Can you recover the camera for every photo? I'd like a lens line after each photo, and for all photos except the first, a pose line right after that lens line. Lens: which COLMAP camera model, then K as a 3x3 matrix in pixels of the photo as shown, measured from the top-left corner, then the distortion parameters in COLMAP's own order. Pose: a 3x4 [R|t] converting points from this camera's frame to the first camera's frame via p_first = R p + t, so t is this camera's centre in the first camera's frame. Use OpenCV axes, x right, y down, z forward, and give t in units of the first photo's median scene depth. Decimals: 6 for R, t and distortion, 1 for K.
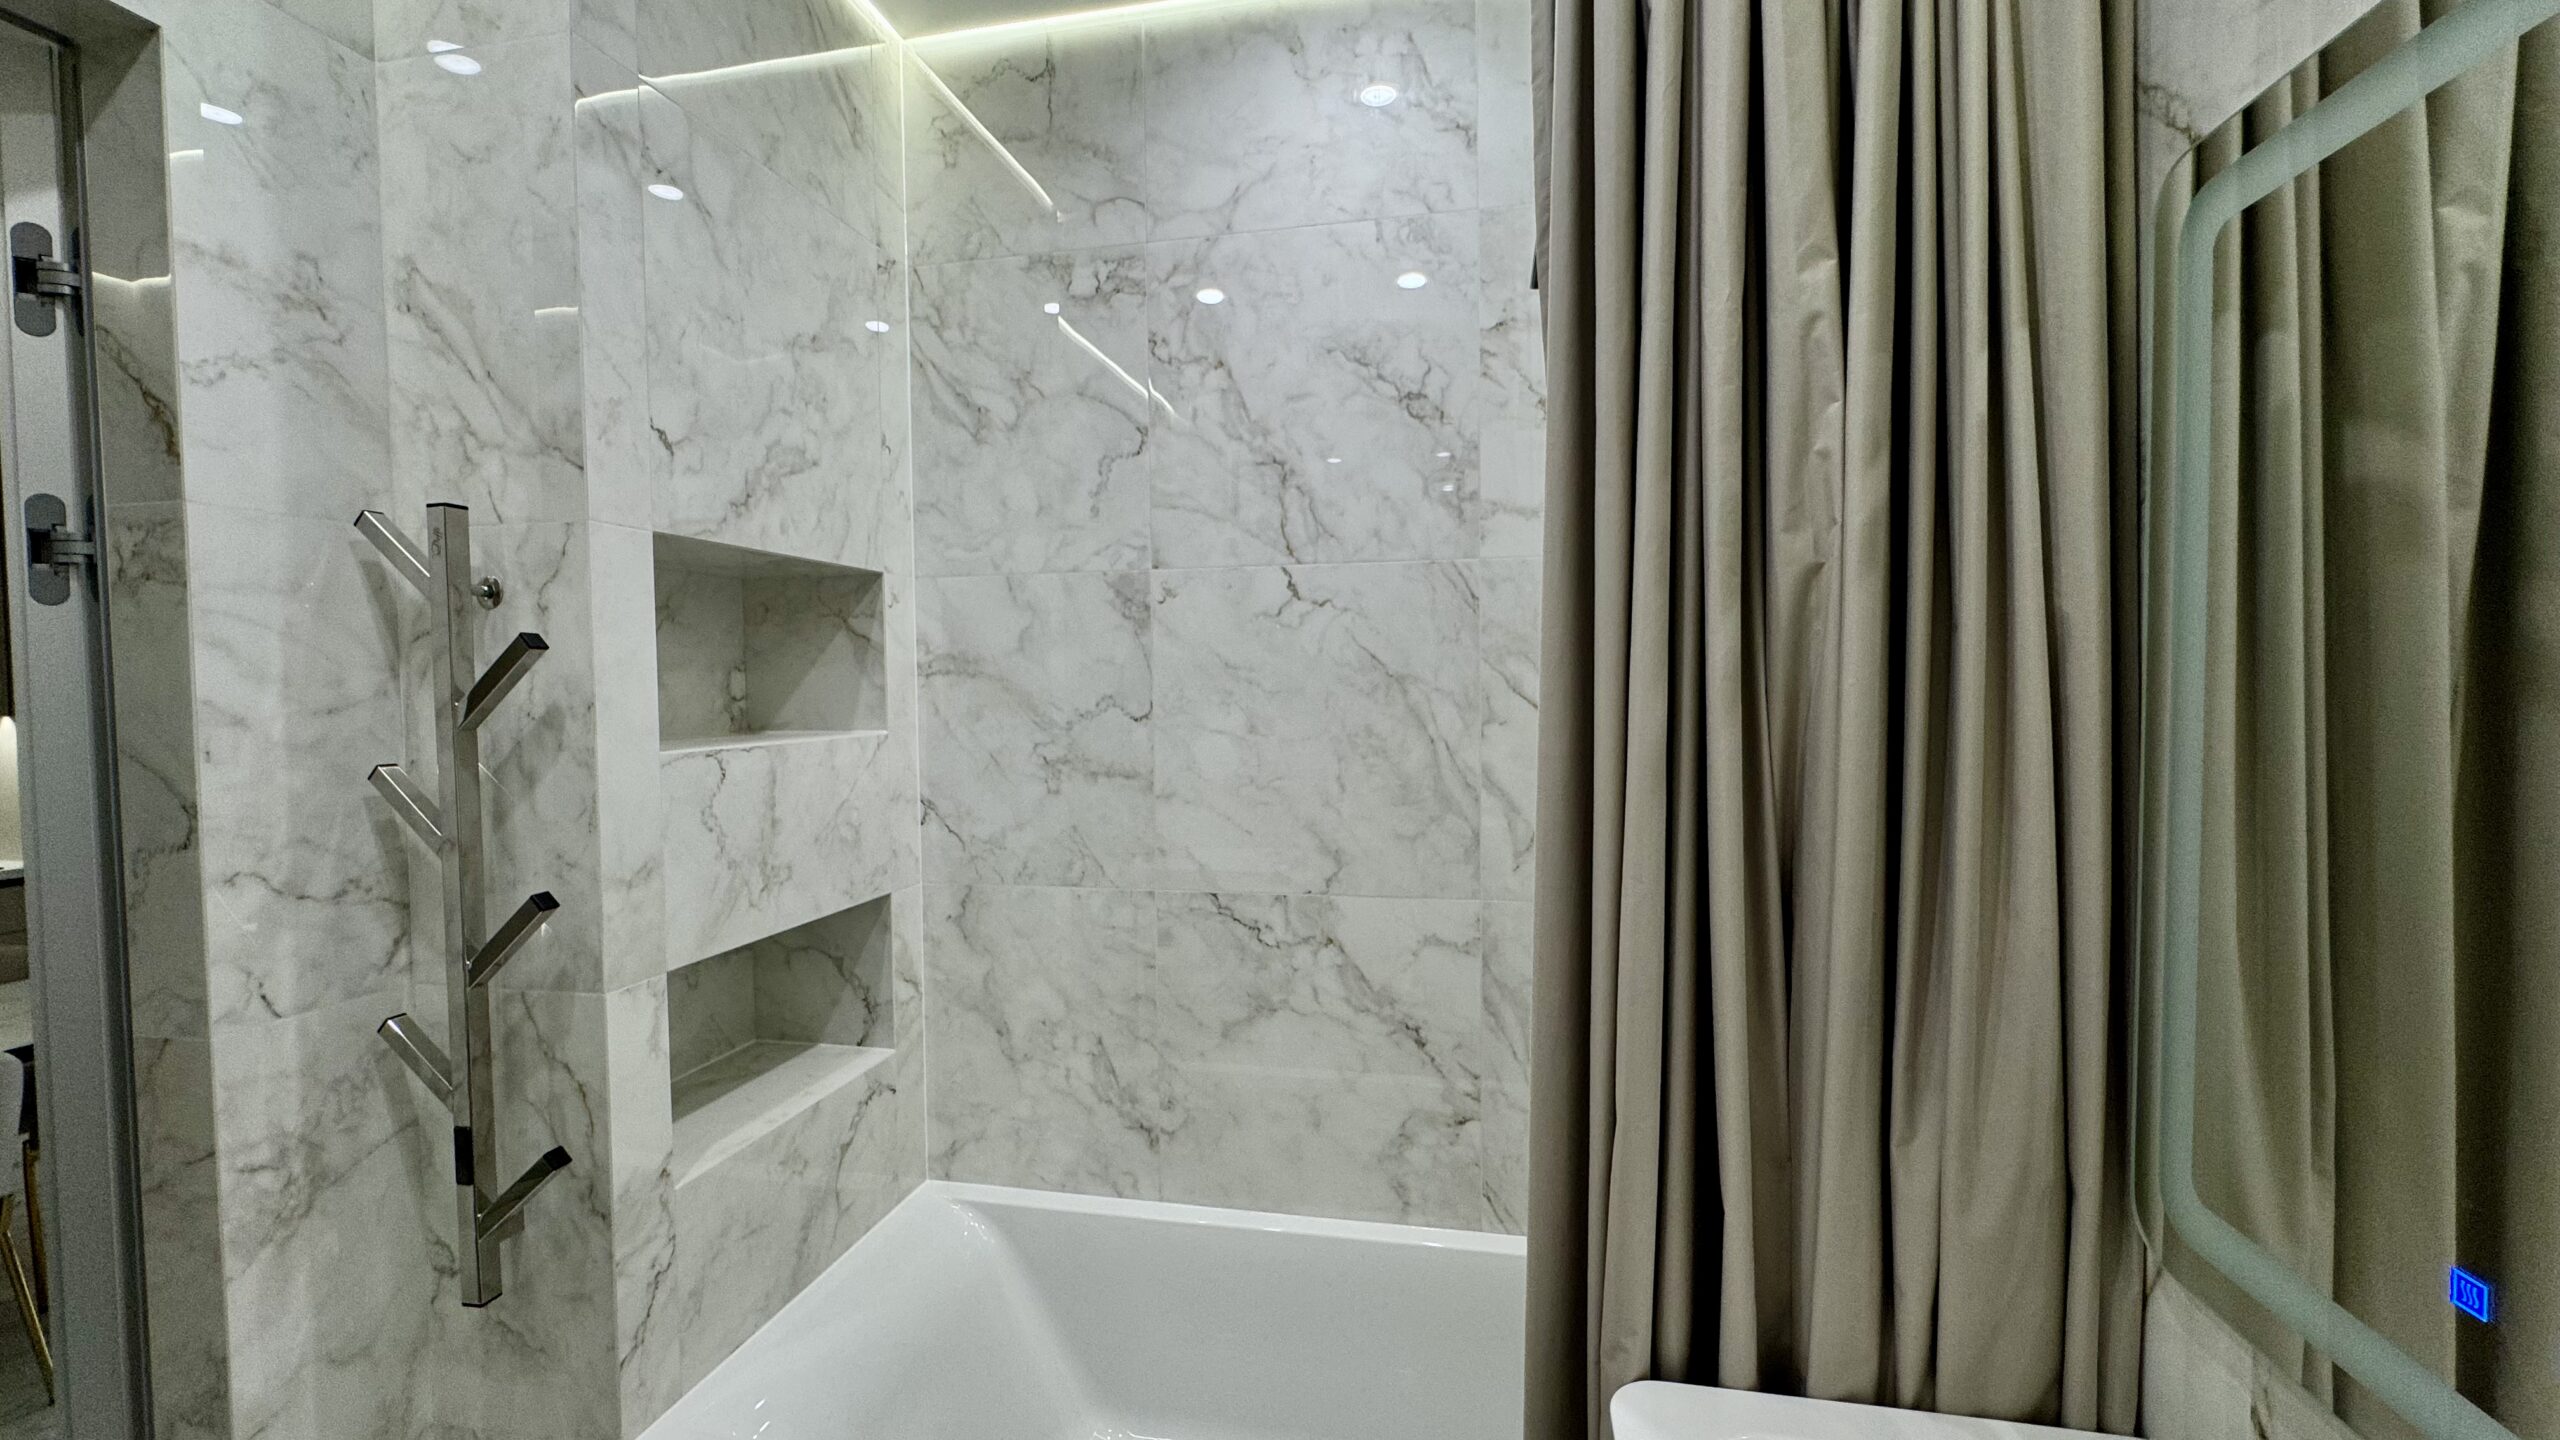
lens RADIAL K [[1028.4, 0, 1277.3], [0, 1028.4, 721.2], [0, 0, 1]] dist [-0.003336, 0.000351]
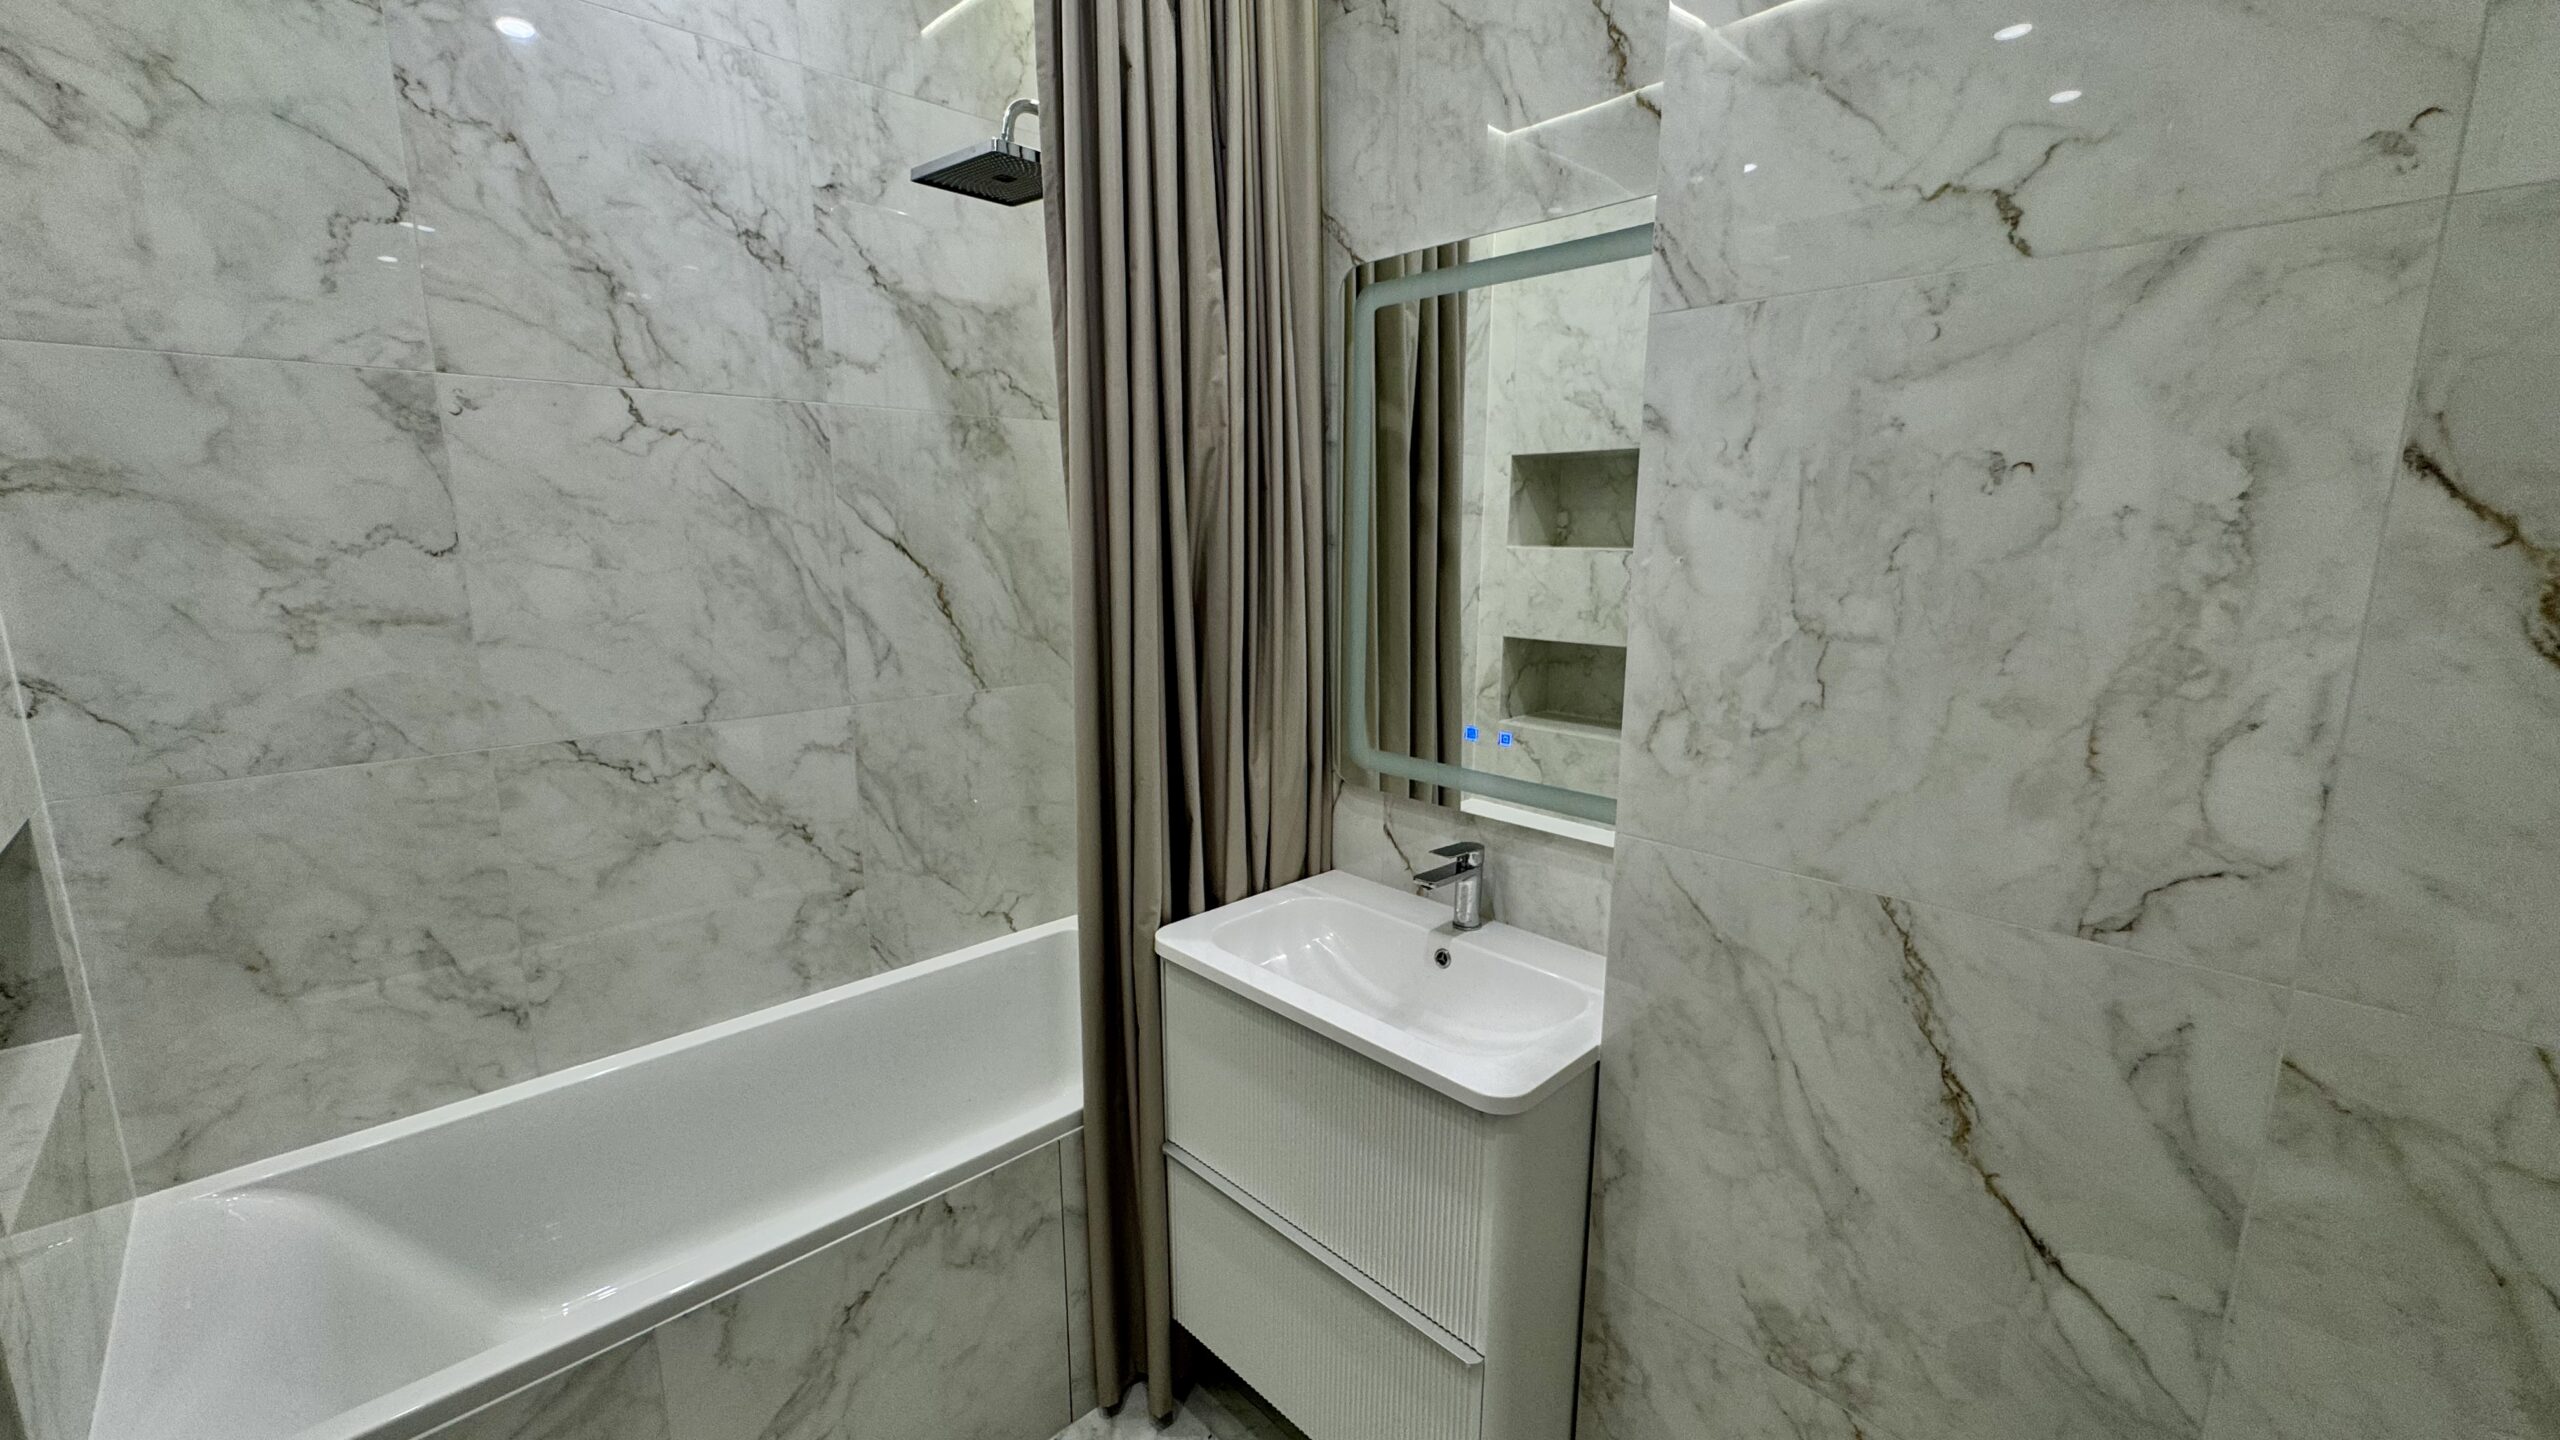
lens RADIAL K [[1028.4, 0, 1277.3], [0, 1028.4, 721.2], [0, 0, 1]] dist [-0.003336, 0.000351]
pose [[0.567037, -0.144820, 0.810862, -0.464538], [0.021918, 0.986727, 0.160902, 0.013771], [-0.823401, -0.073465, 0.562684, -0.056542]]
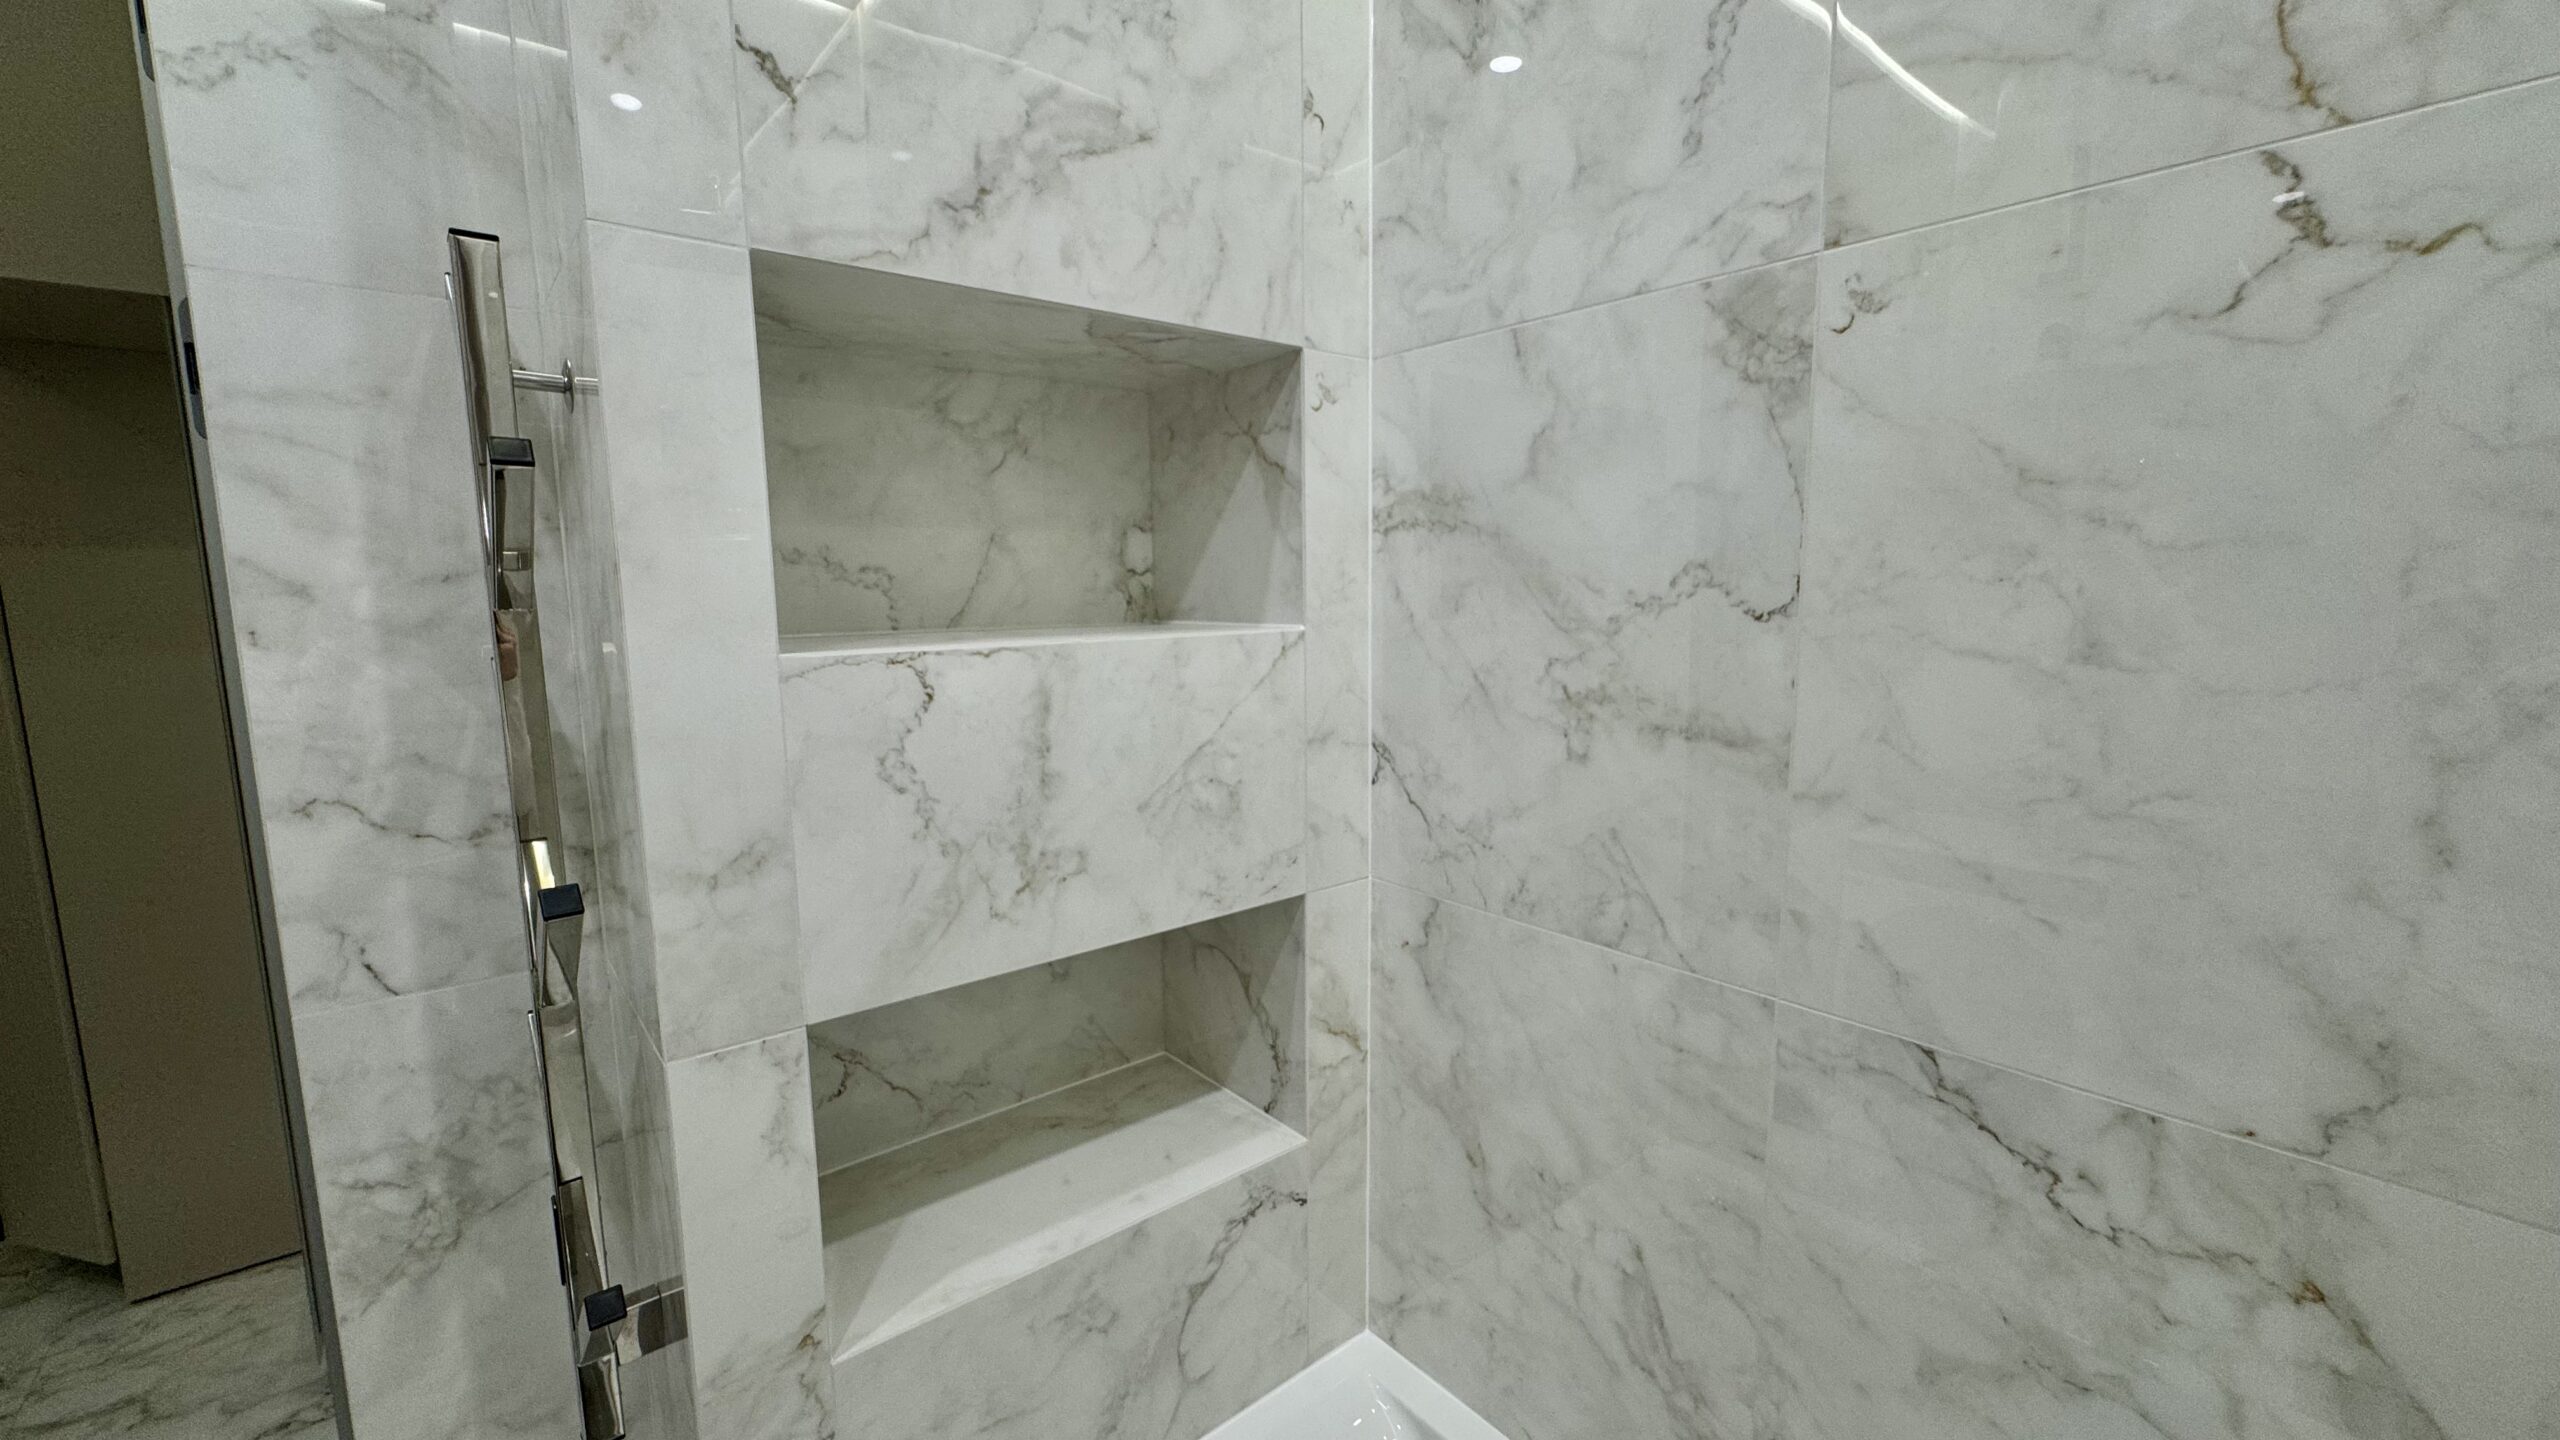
lens RADIAL K [[1029.4, 0, 1278.2], [0, 1029.4, 721.1], [0, 0, 1]] dist [-0.003544, 0.000083]
pose [[0.781462, 0.086924, -0.617868, -0.022736], [-0.021499, 0.993412, 0.112566, -0.002419], [0.623582, -0.074682, 0.778182, 0.544503]]
